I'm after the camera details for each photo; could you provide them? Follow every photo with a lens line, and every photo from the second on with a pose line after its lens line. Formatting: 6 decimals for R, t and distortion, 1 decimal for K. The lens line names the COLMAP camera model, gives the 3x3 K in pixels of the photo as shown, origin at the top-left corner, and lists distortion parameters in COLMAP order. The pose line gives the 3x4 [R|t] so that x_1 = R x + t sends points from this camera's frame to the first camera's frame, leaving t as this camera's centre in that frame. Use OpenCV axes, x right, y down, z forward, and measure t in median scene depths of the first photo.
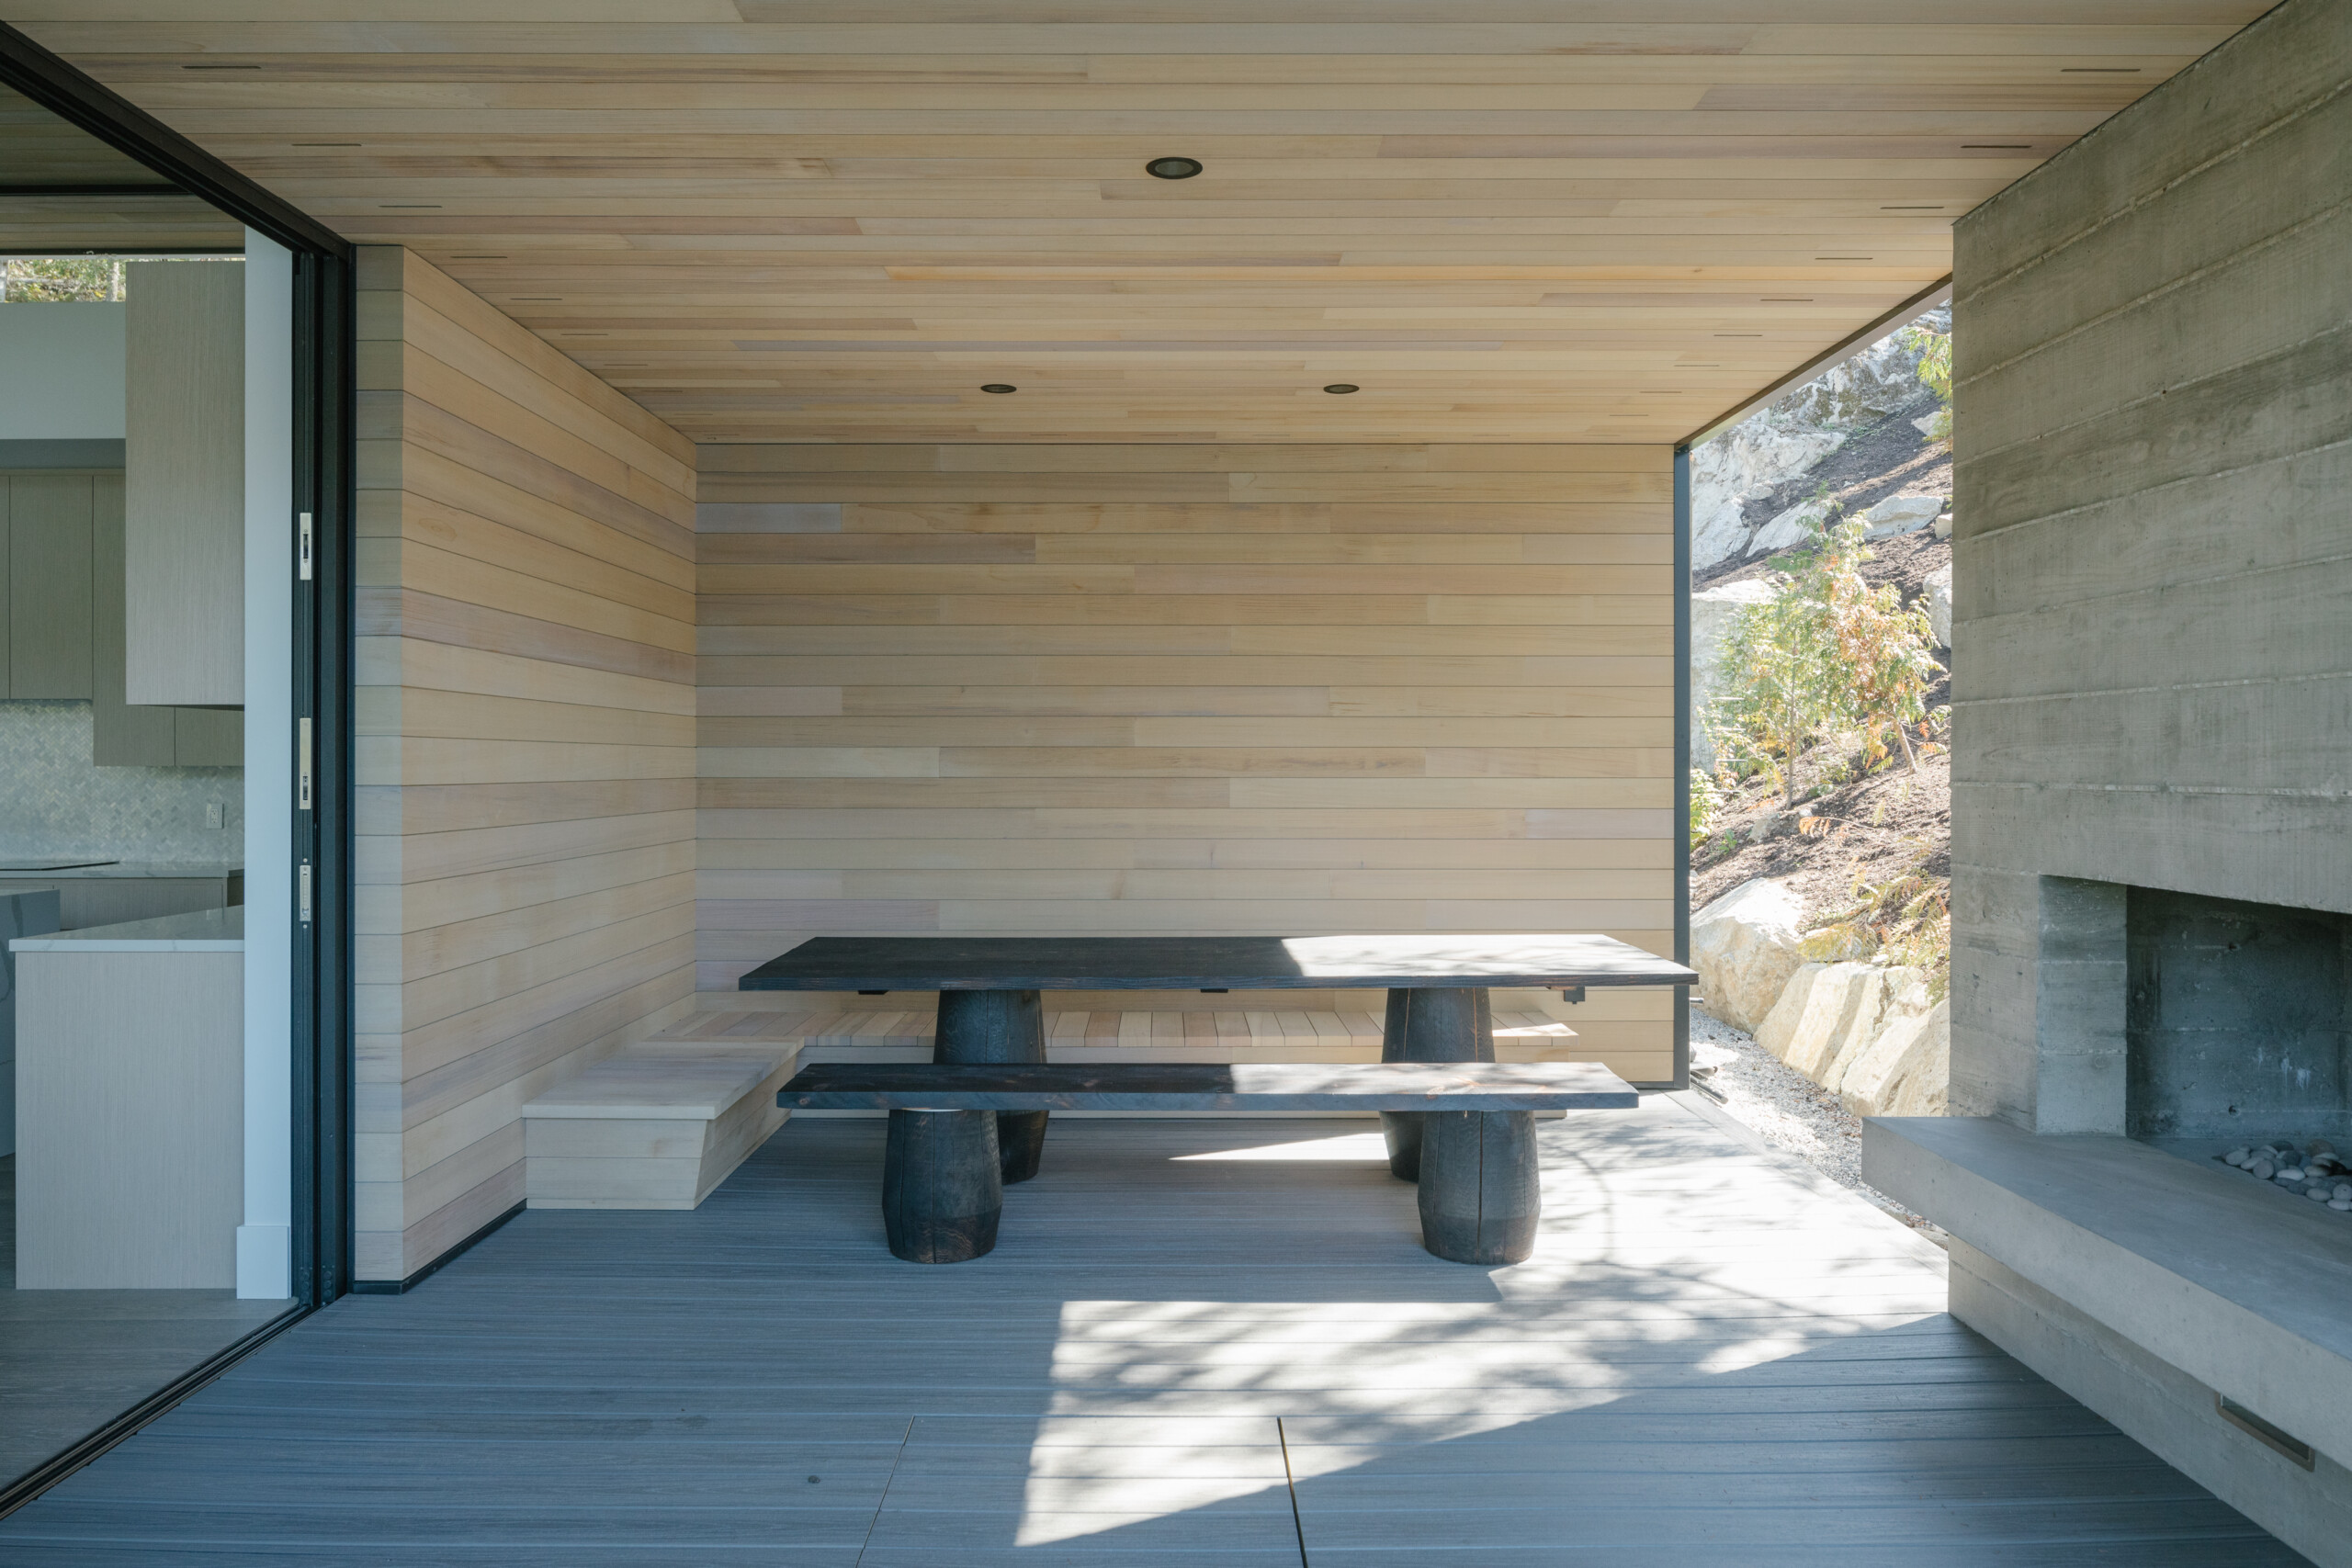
lens RADIAL K [[1592.7, 0, 1176.0], [0, 1592.7, 784.0], [0, 0, 1]] dist [-0.001237, -0.003491]
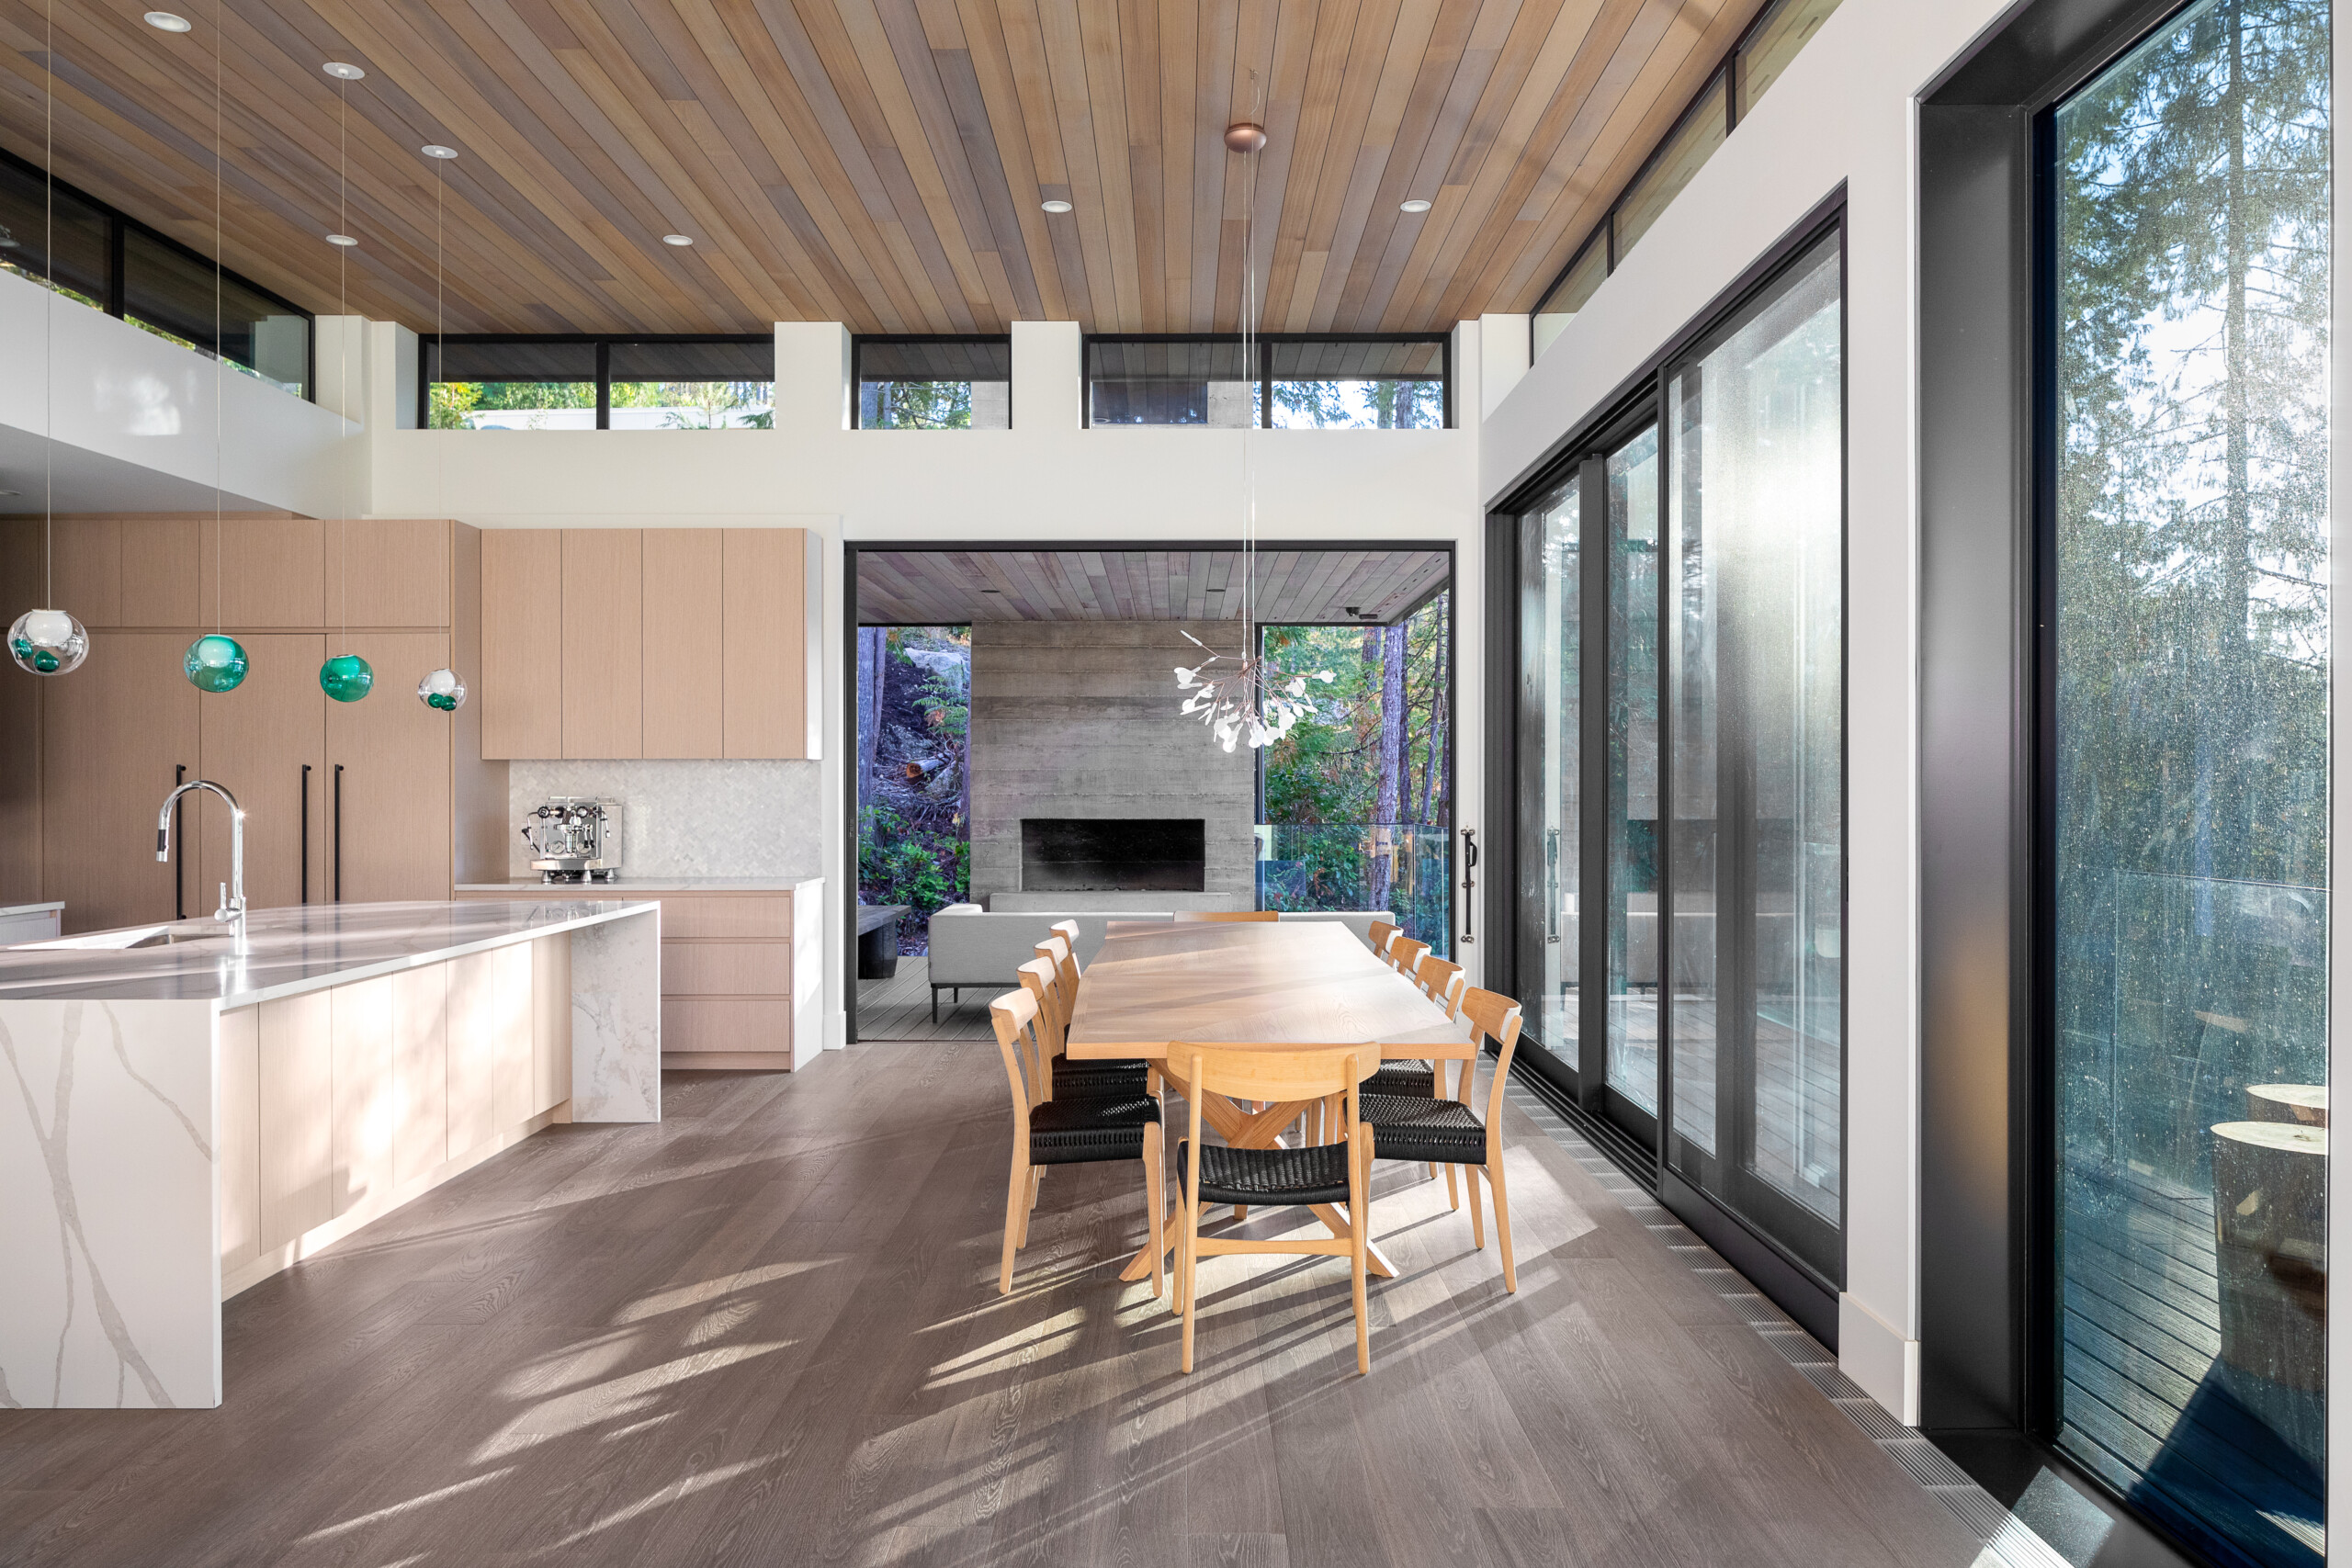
lens RADIAL K [[1592.7, 0, 1176.0], [0, 1592.7, 784.0], [0, 0, 1]] dist [-0.001237, -0.003491]
pose [[0.013010, 0.002066, 0.999913, -3.376312], [0.014224, 0.999896, -0.002251, -0.010719], [-0.999814, 0.014252, 0.012979, 0.685805]]
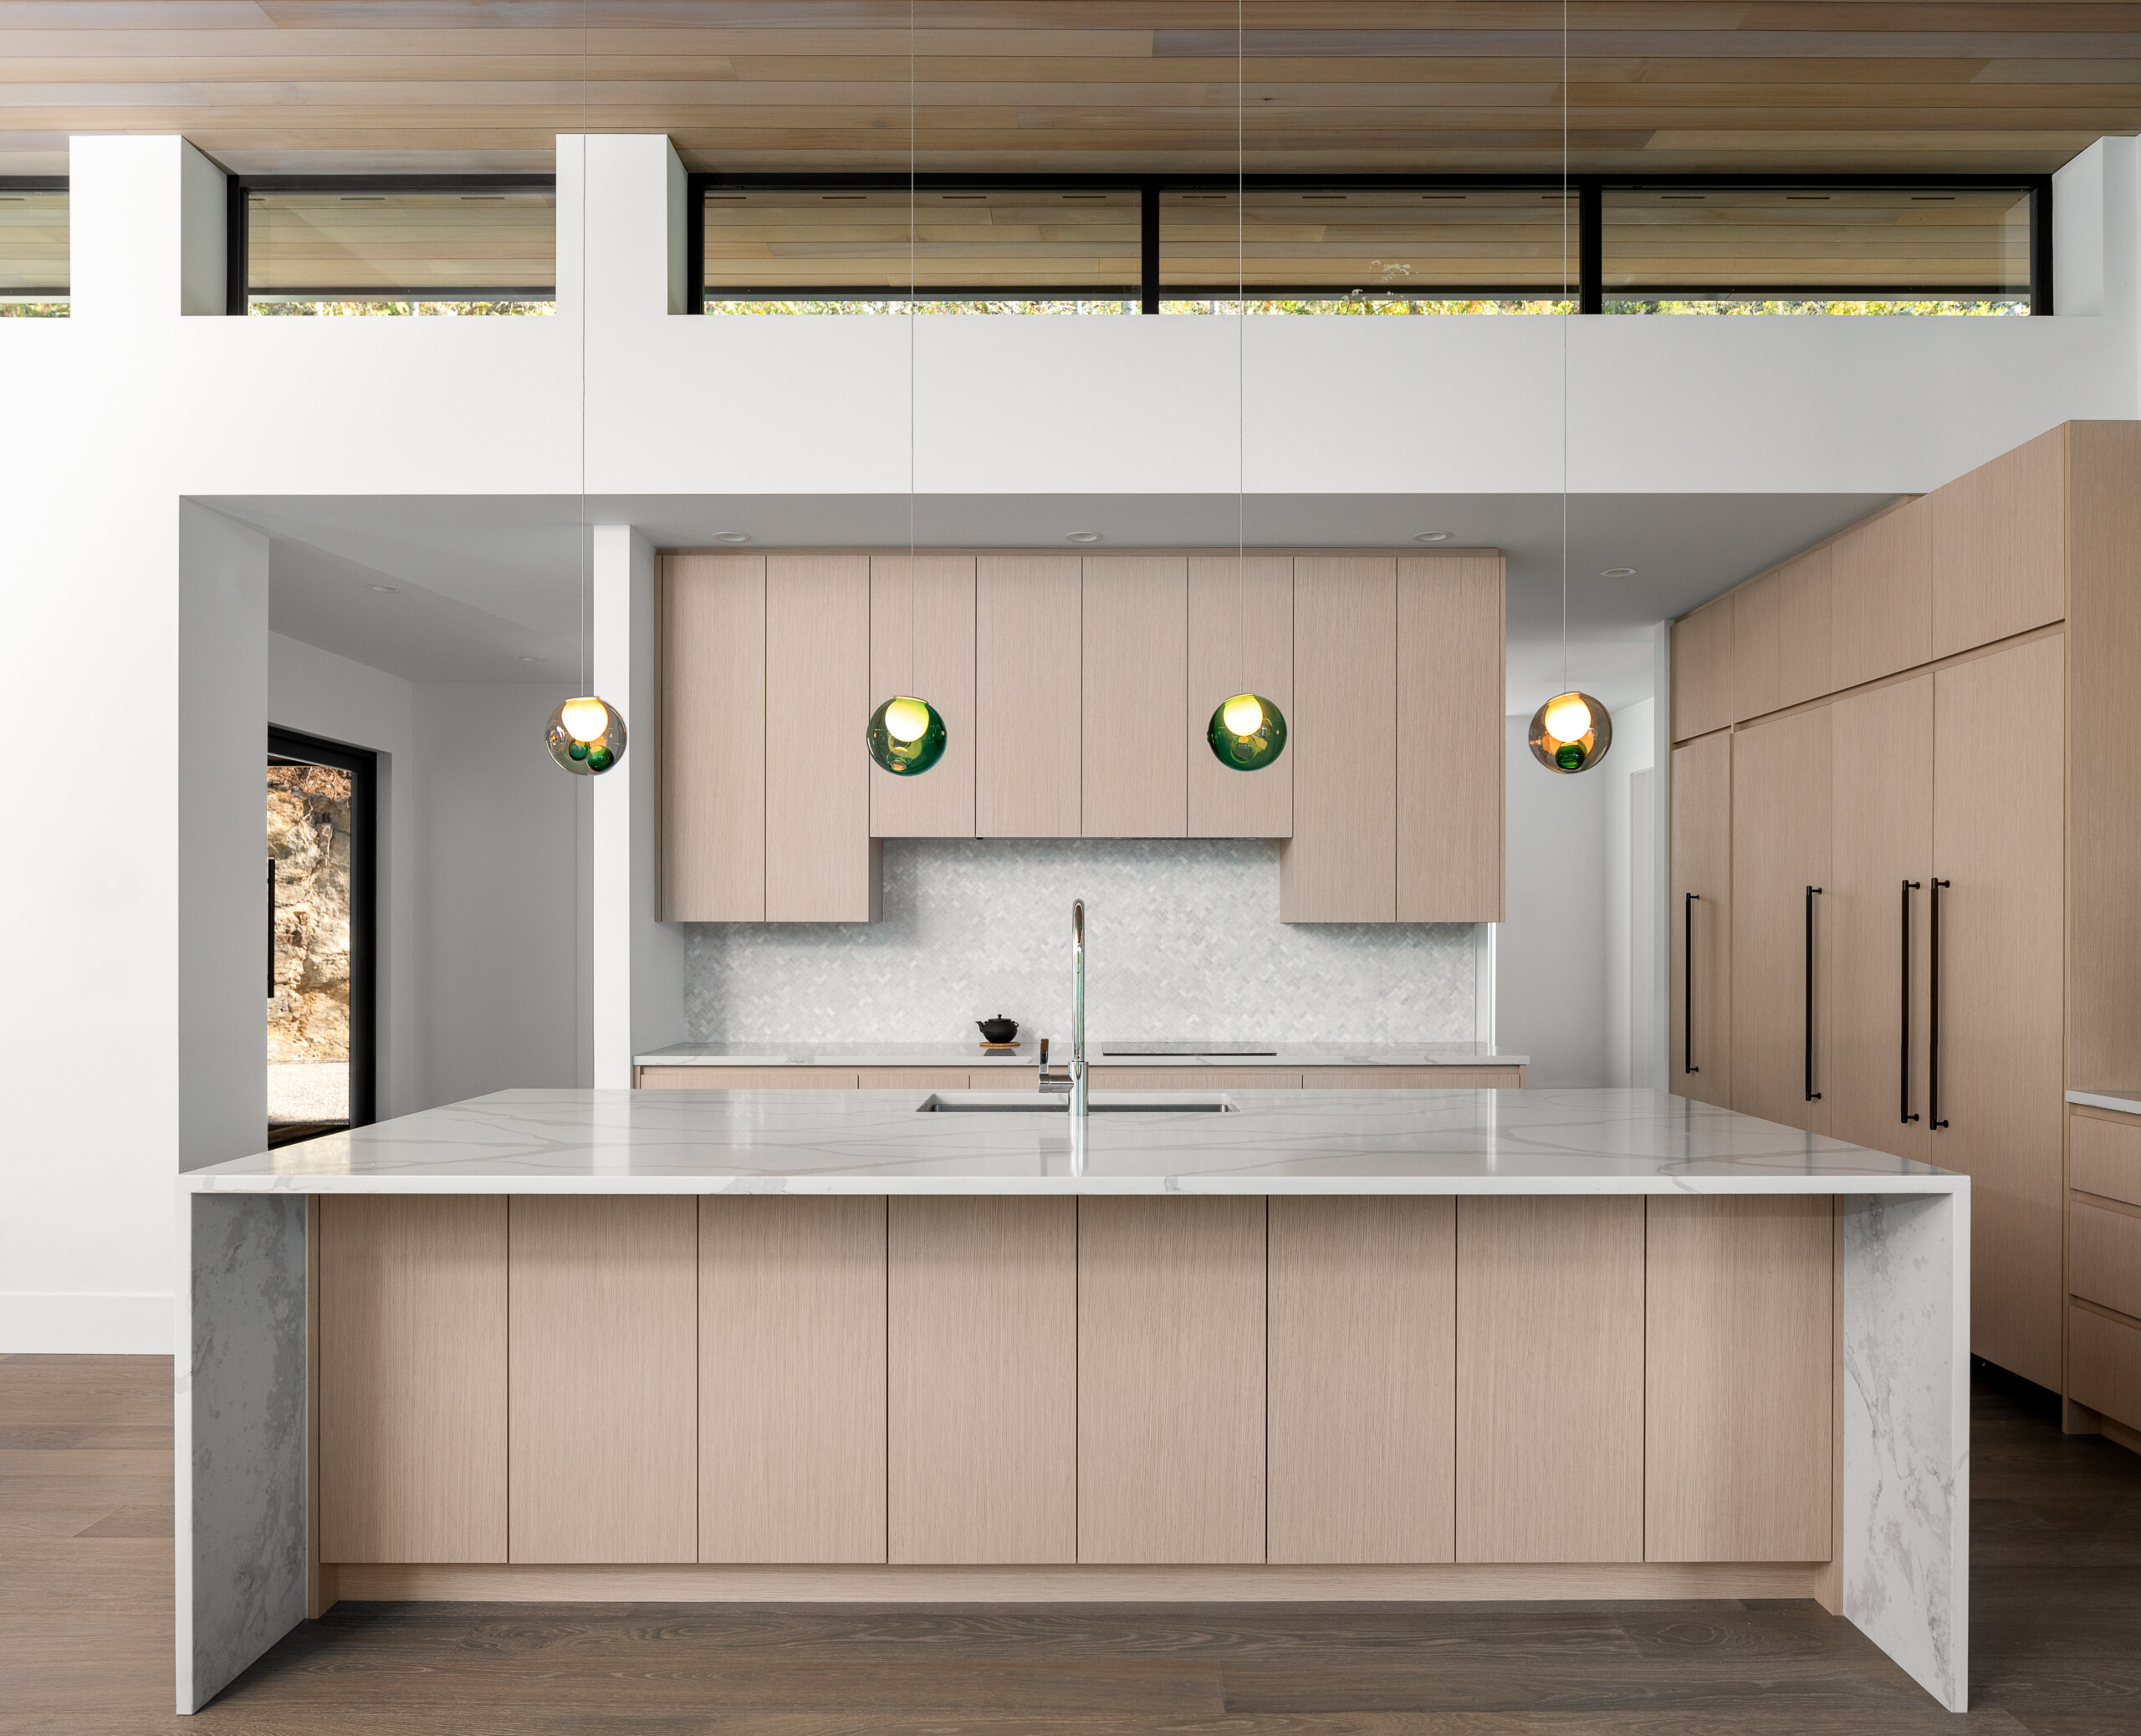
lens RADIAL K [[1475.2, 0, 1101.5], [0, 1475.2, 921.6], [0, 0, 1]] dist [-0.000607, -0.003477]
pose [[0.999995, 0.002465, -0.001965, -1.751506], [-0.002505, 0.999781, -0.020797, 0.008721], [0.001913, 0.020802, 0.999782, 0.592510]]
